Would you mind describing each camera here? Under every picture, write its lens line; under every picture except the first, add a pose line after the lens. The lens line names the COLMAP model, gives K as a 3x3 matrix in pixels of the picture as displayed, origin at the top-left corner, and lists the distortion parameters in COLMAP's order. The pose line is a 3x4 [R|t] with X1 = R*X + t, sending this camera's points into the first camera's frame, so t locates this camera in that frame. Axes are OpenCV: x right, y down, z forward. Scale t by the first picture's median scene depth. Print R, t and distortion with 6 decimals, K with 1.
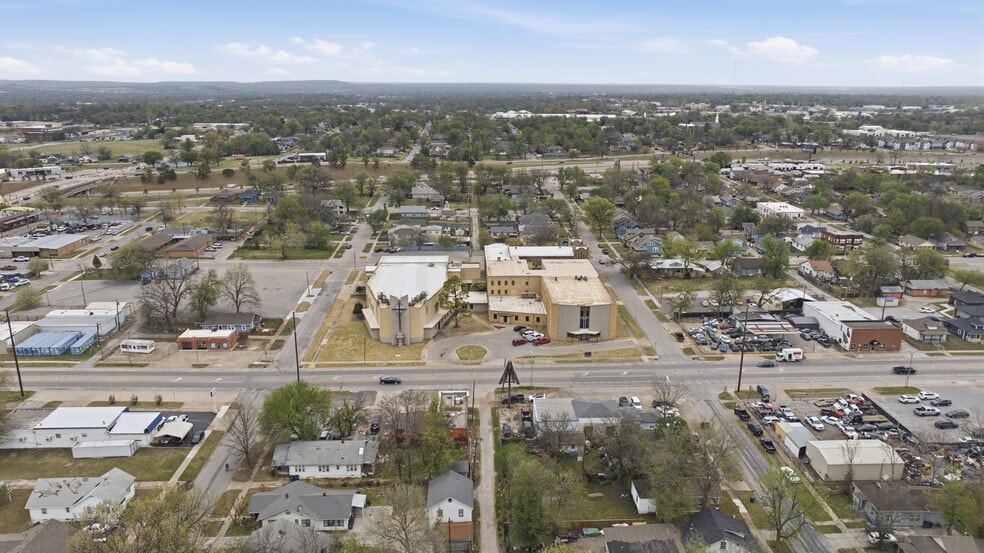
lens RADIAL K [[693.7, 0, 494.5], [0, 693.7, 278.6], [0, 0, 1]] dist [-0.056366, 0.078862]
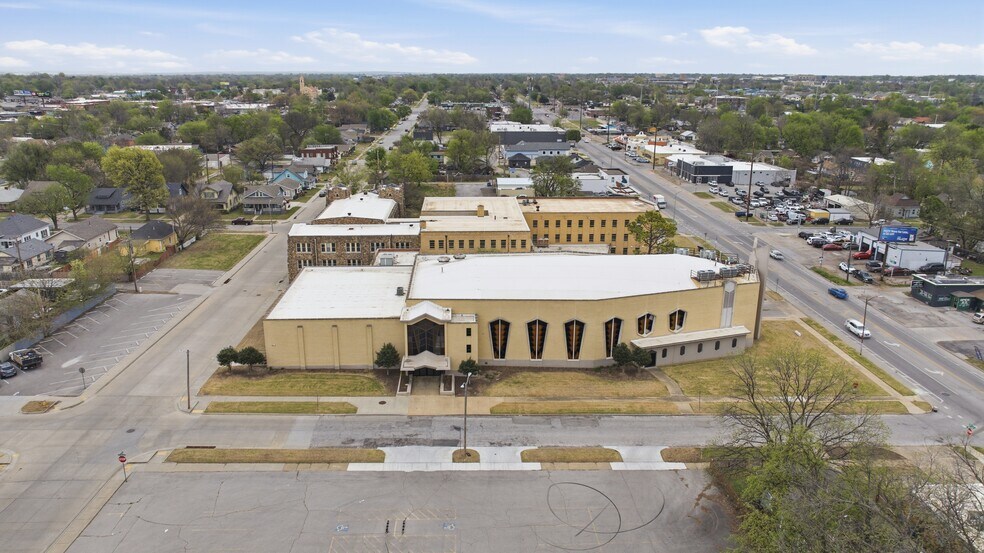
lens RADIAL K [[692.0, 0, 495.4], [0, 692.0, 273.7], [0, 0, 1]] dist [-0.016107, 0.001273]
pose [[-0.015106, -0.284926, 0.958431, -0.644349], [0.269904, 0.921796, 0.278289, -0.157090], [-0.962769, 0.262888, 0.062978, 1.136803]]
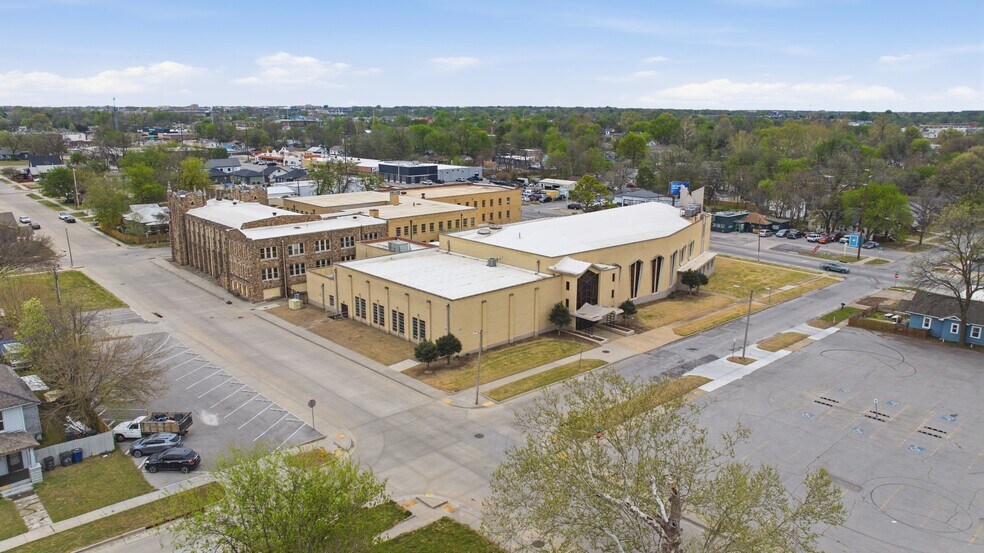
lens RADIAL K [[692.0, 0, 495.4], [0, 692.0, 273.7], [0, 0, 1]] dist [-0.016107, 0.001273]
pose [[-0.657191, -0.182645, 0.731260, -0.514949], [0.198845, 0.893811, 0.401949, -0.210080], [-0.727022, 0.409564, -0.551087, 1.512025]]
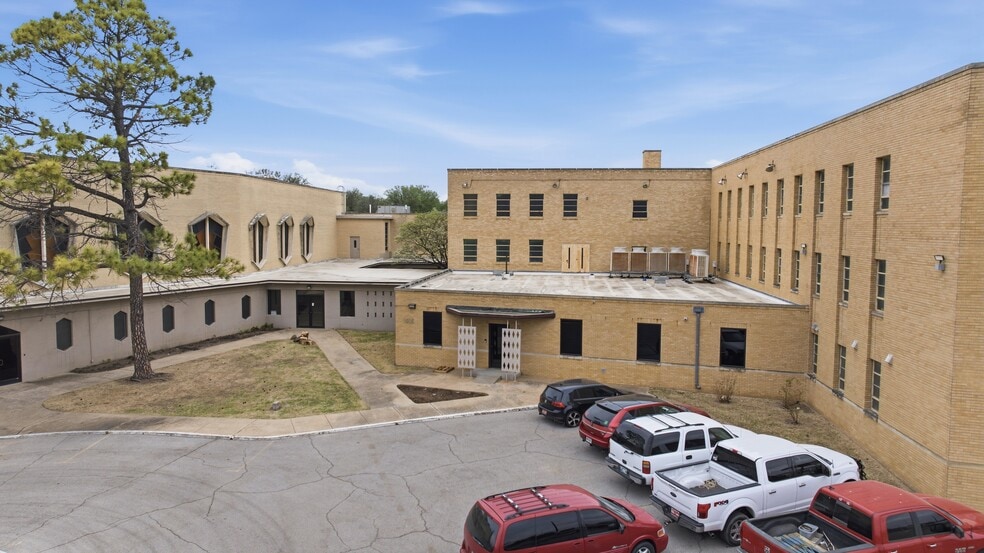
lens RADIAL K [[692.0, 0, 495.4], [0, 692.0, 273.7], [0, 0, 1]] dist [-0.016107, 0.001273]
pose [[0.989596, 0.012936, -0.143292, 0.037012], [-0.042376, 0.977977, -0.204364, 0.073987], [0.137493, 0.208310, 0.968350, 0.863683]]
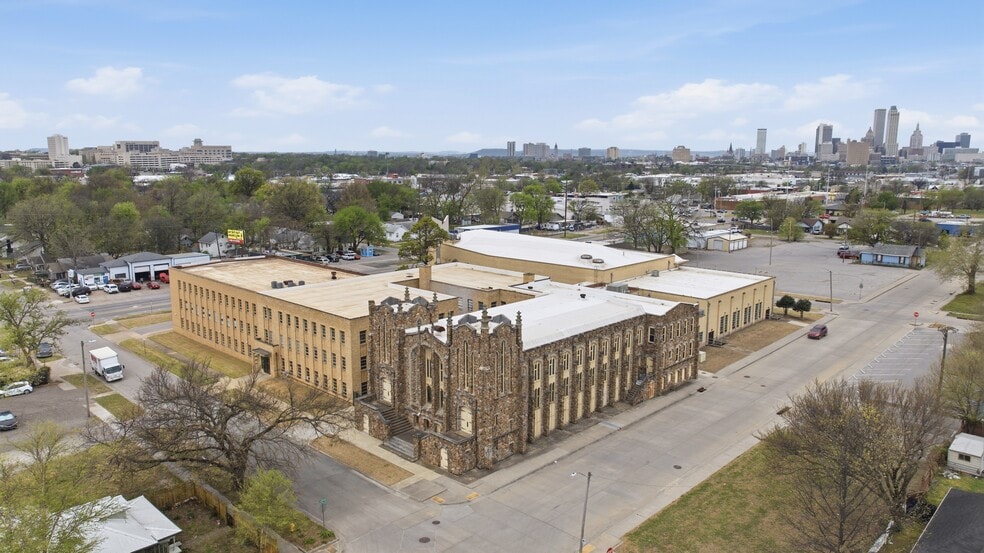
lens RADIAL K [[692.0, 0, 495.4], [0, 692.0, 273.7], [0, 0, 1]] dist [-0.016107, 0.001273]
pose [[-0.715079, 0.114788, -0.689554, 0.375367], [-0.198638, 0.912397, 0.357875, -0.214227], [0.670227, 0.392881, -0.629635, 1.535343]]
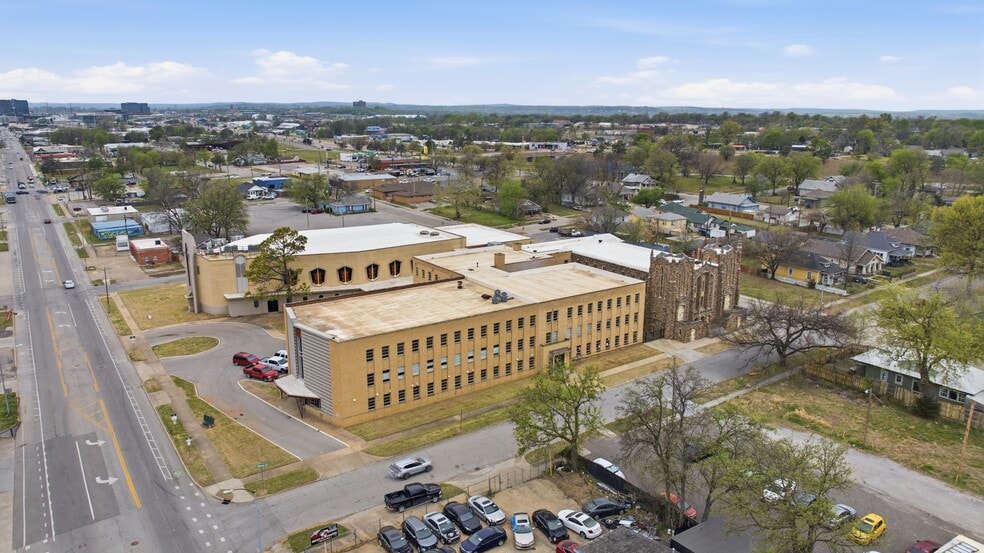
lens RADIAL K [[692.0, 0, 495.4], [0, 692.0, 273.7], [0, 0, 1]] dist [-0.016107, 0.001273]
pose [[0.546033, 0.195079, -0.814734, 0.544551], [-0.234878, 0.969155, 0.074639, -0.053900], [0.804164, 0.150607, 0.575011, 0.836815]]
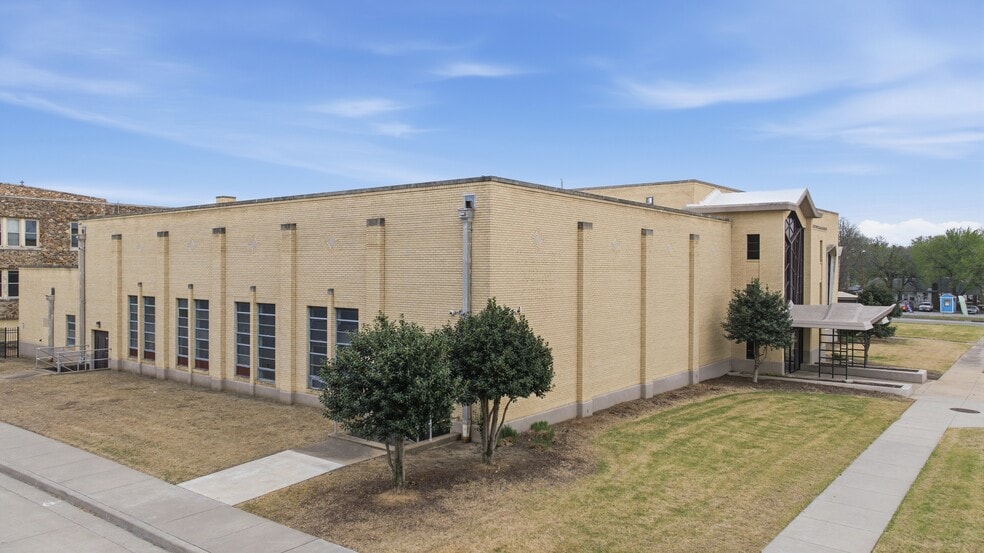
lens RADIAL K [[692.0, 0, 495.4], [0, 692.0, 273.7], [0, 0, 1]] dist [-0.016107, 0.001273]
pose [[-0.766788, -0.012849, 0.641771, -0.275064], [0.168713, 0.960614, 0.220810, -0.052017], [-0.619332, 0.277590, -0.734420, 1.390361]]
